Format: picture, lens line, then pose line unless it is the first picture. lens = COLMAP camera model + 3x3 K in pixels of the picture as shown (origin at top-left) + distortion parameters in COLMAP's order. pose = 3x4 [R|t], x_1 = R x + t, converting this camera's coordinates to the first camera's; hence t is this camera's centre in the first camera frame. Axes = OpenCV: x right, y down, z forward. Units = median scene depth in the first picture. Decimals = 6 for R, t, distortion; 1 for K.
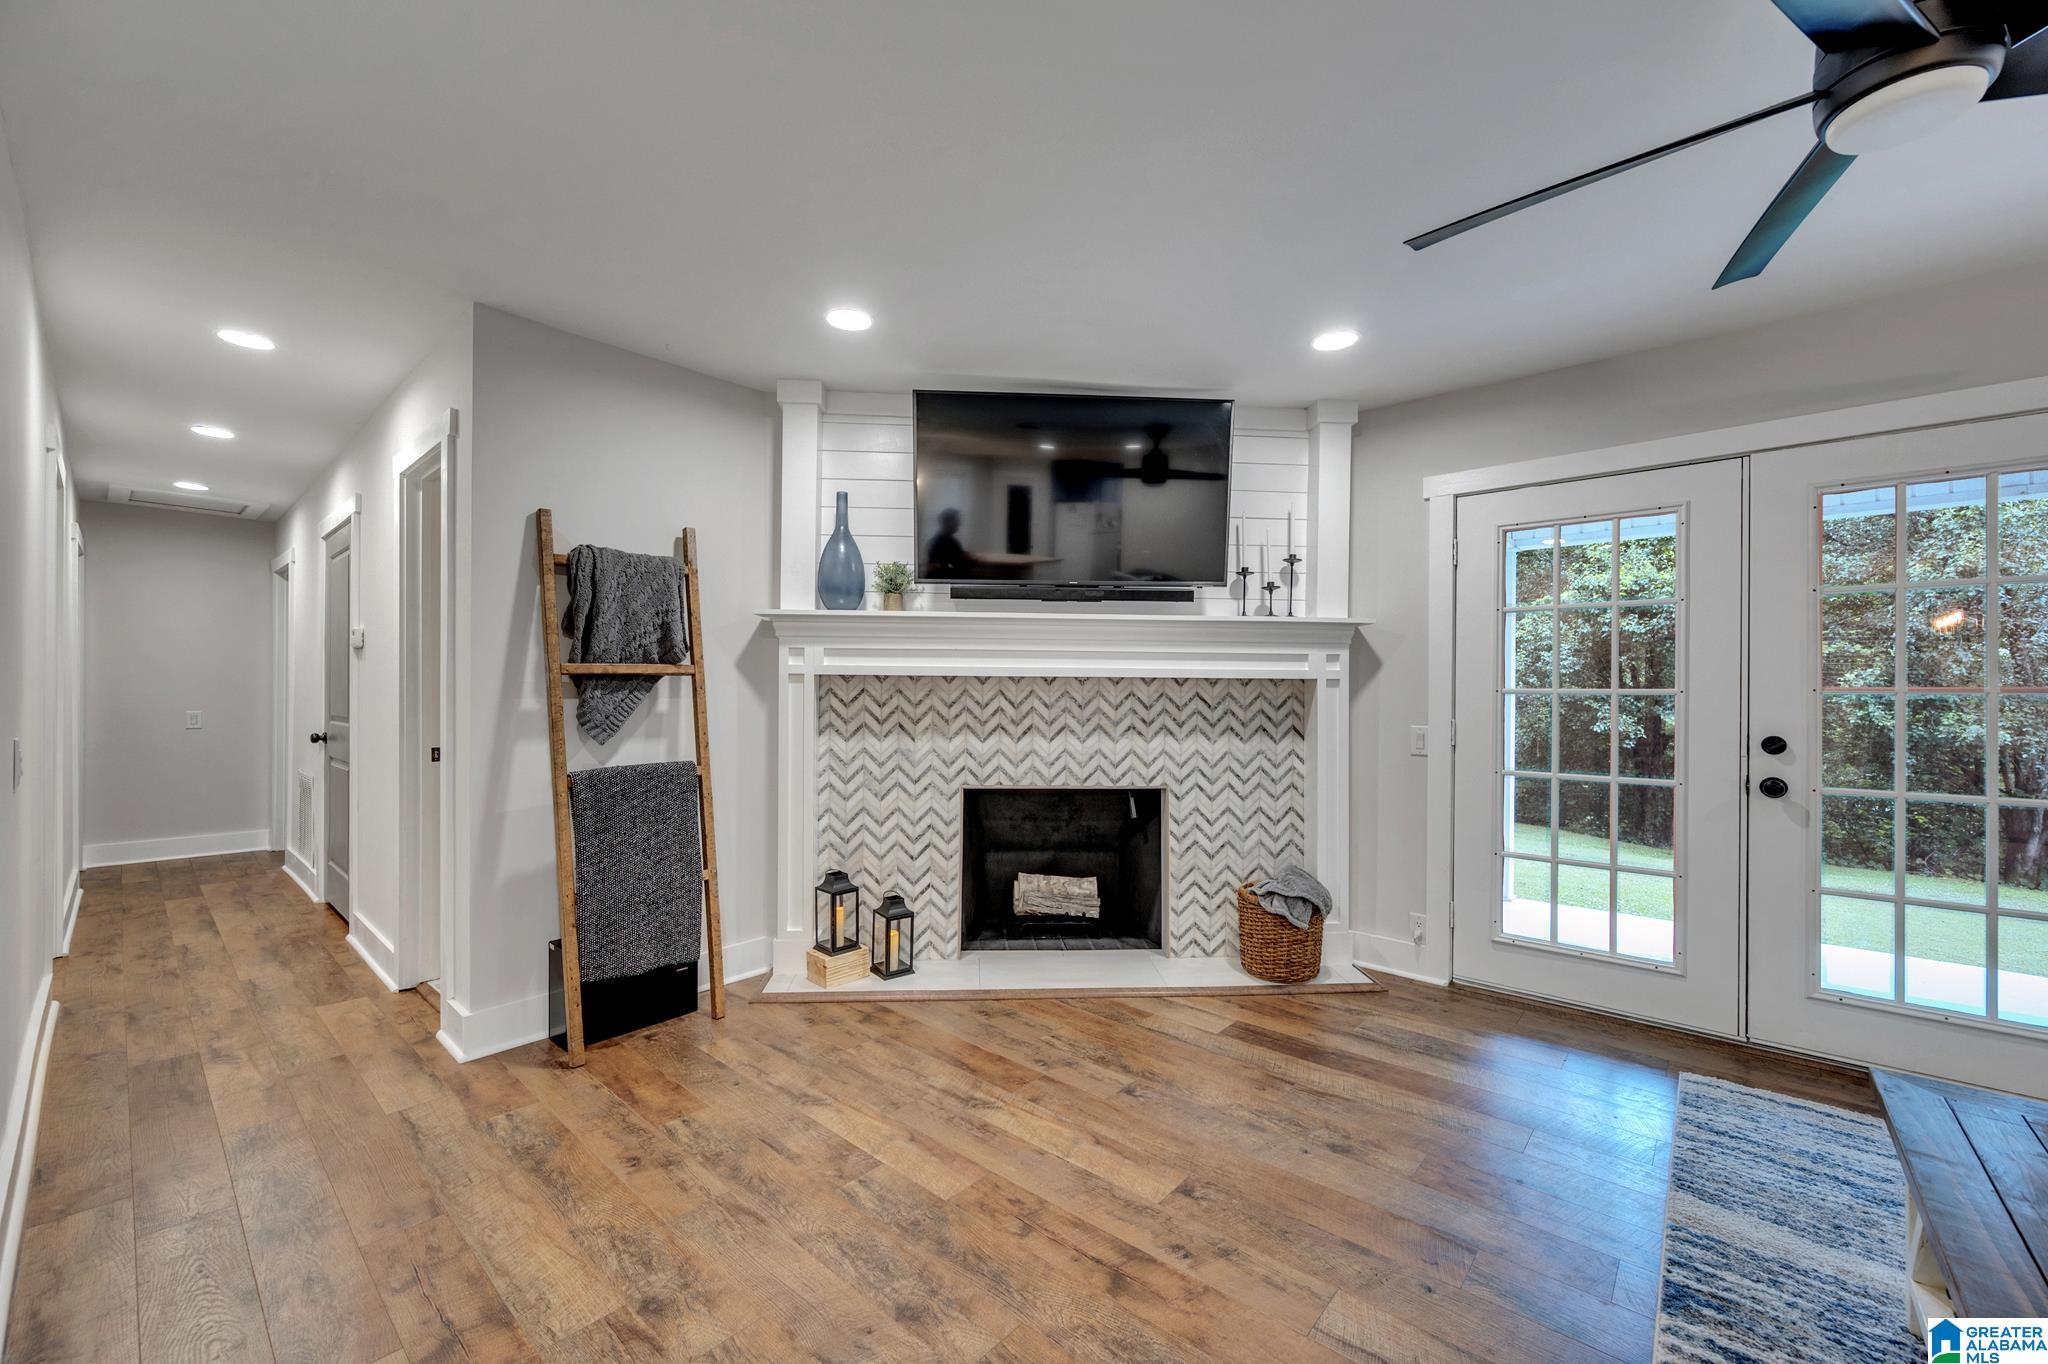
lens RADIAL K [[804.0, 0, 1017.1], [0, 804.0, 696.5], [0, 0, 1]] dist [-0.003753, 0.001120]
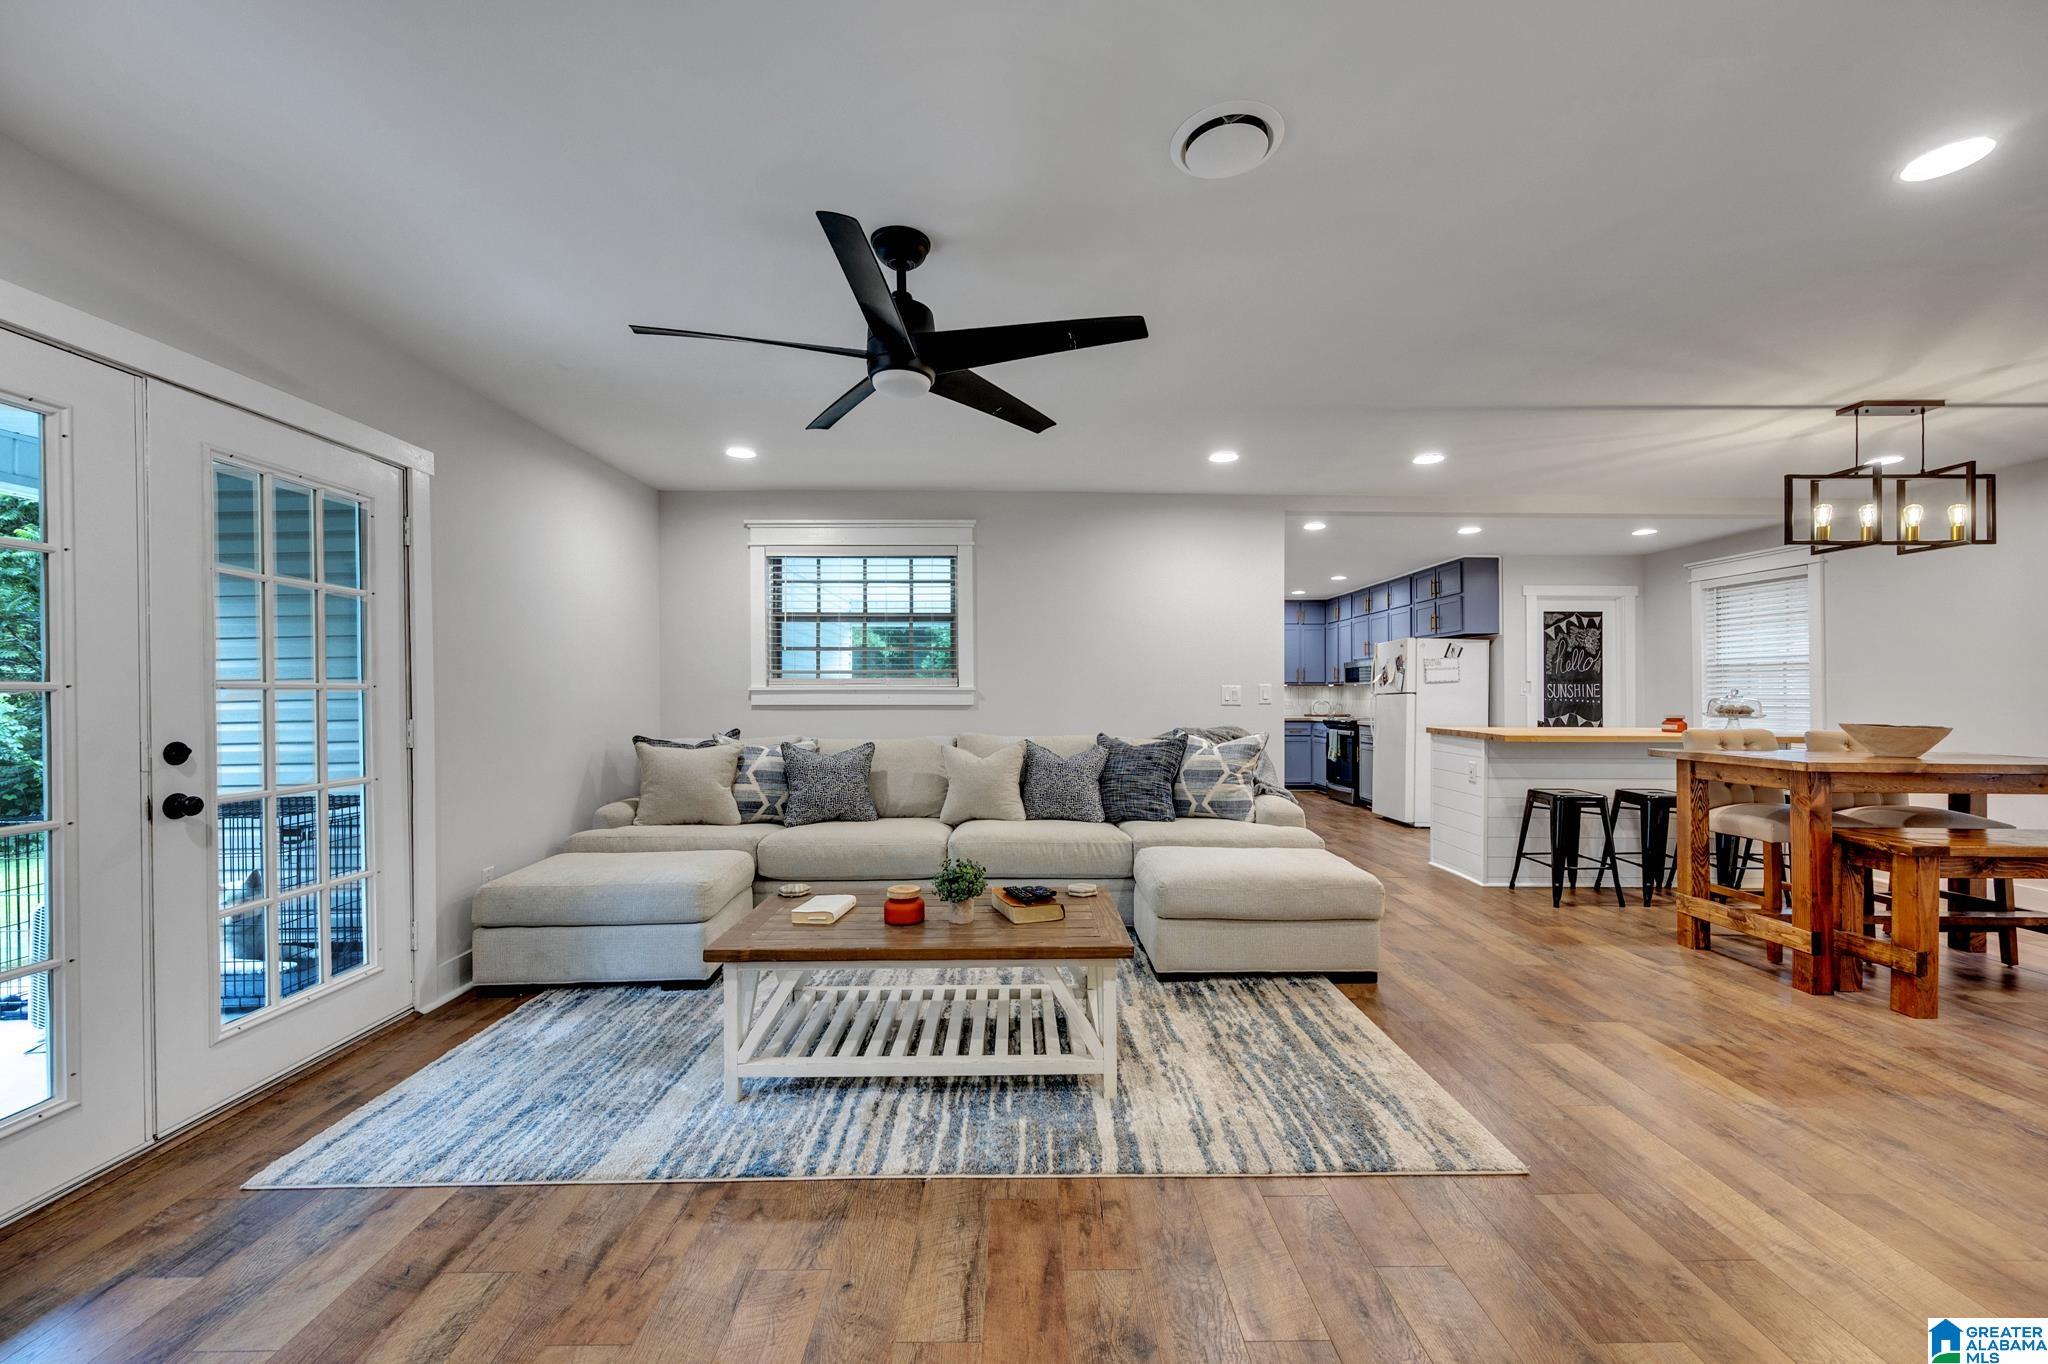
lens RADIAL K [[804.0, 0, 1026.9], [0, 804.0, 689.8], [0, 0, 1]] dist [-0.003753, 0.001120]
pose [[-0.671518, 0.000444, 0.740988, -0.179466], [0.003208, 0.999992, 0.002308, -0.002294], [-0.740981, 0.003927, -0.671514, 0.717279]]
